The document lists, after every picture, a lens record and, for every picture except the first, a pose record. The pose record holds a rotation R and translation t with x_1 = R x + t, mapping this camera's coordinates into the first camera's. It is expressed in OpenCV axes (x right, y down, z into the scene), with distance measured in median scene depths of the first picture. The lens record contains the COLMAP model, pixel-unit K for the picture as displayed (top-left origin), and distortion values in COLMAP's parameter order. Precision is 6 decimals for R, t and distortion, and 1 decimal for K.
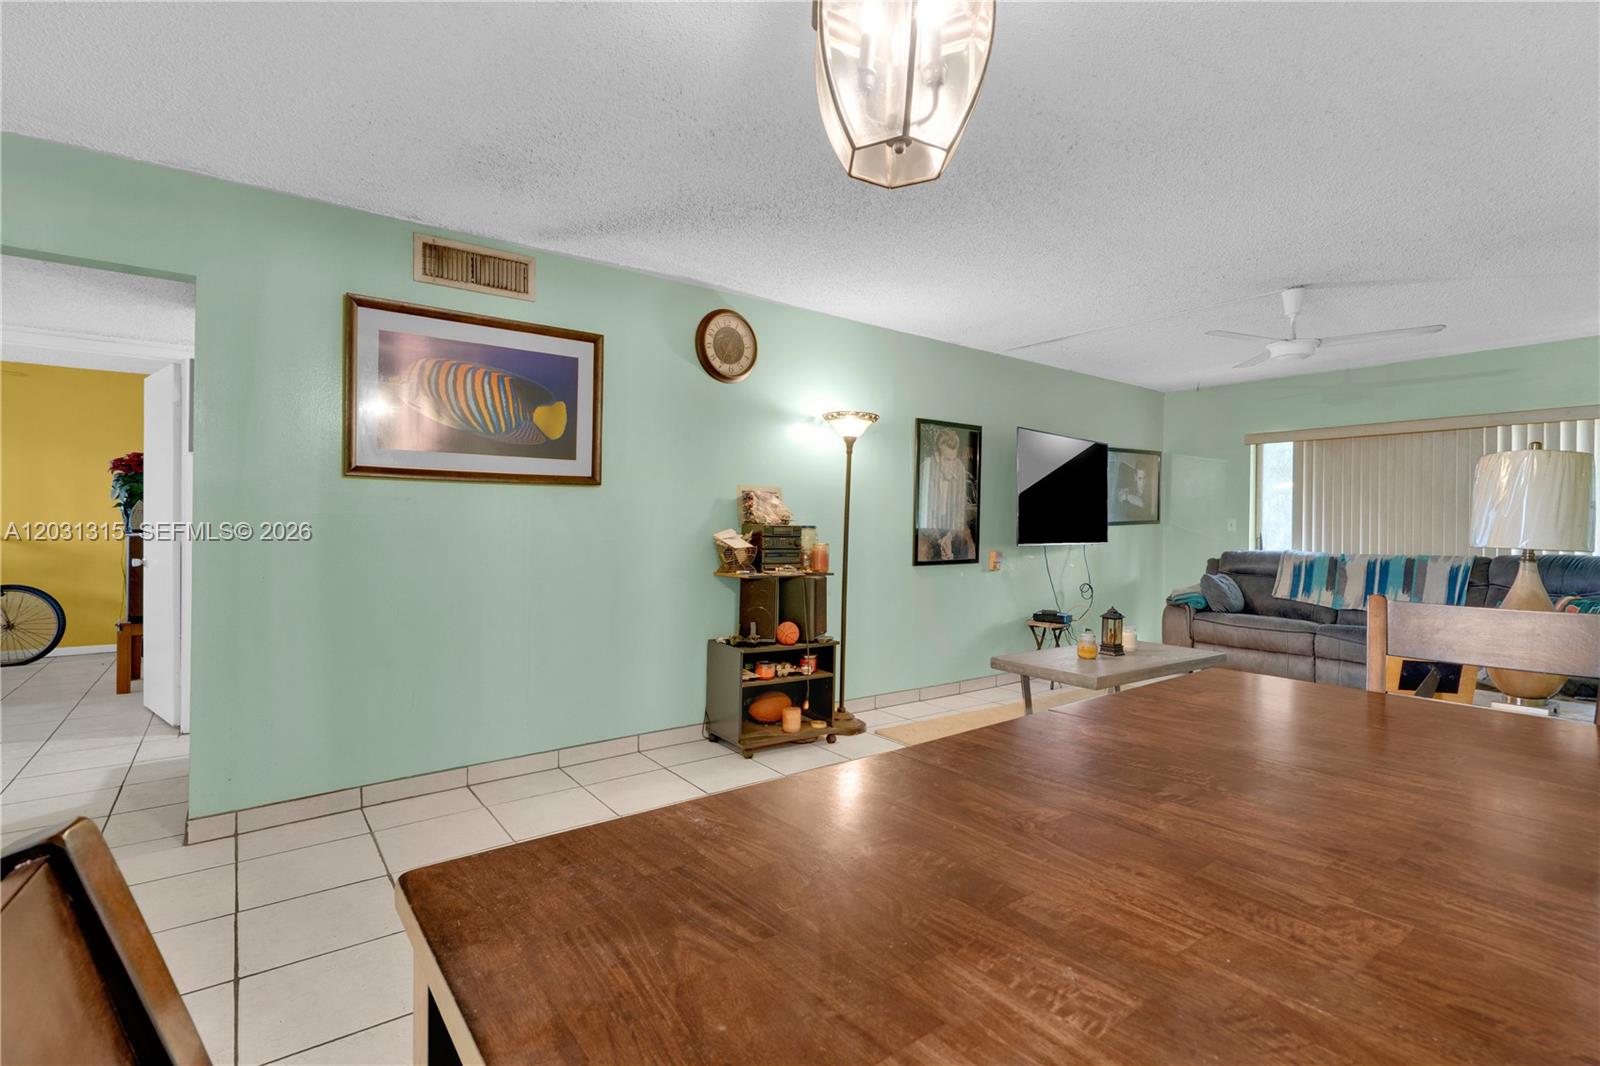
lens RADIAL K [[752.9, 0, 794.7], [0, 752.9, 526.0], [0, 0, 1]] dist [0.009643, -0.000935]
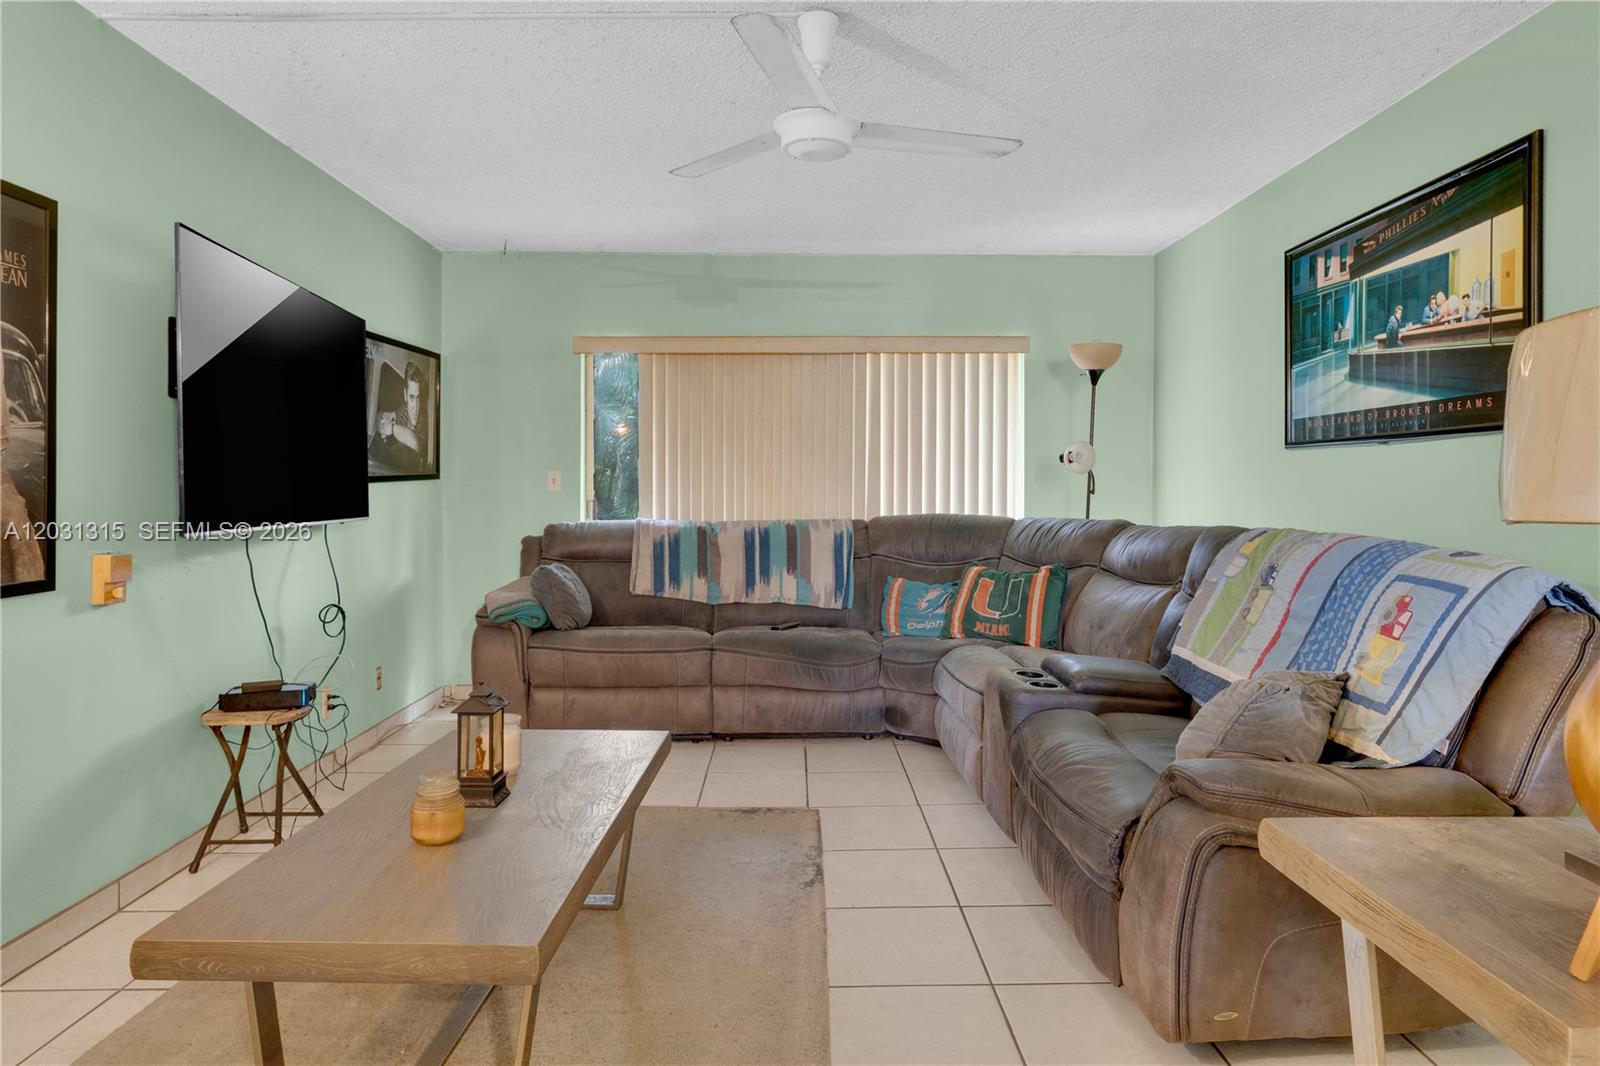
lens RADIAL K [[931.1, 0, 807.5], [0, 931.1, 494.9], [0, 0, 1]] dist [0.005771, 0.003584]
pose [[0.589565, -0.016486, 0.807552, 0.093333], [0.008208, 0.999862, 0.014419, 0.000811], [-0.807679, -0.001873, 0.589619, 0.431844]]
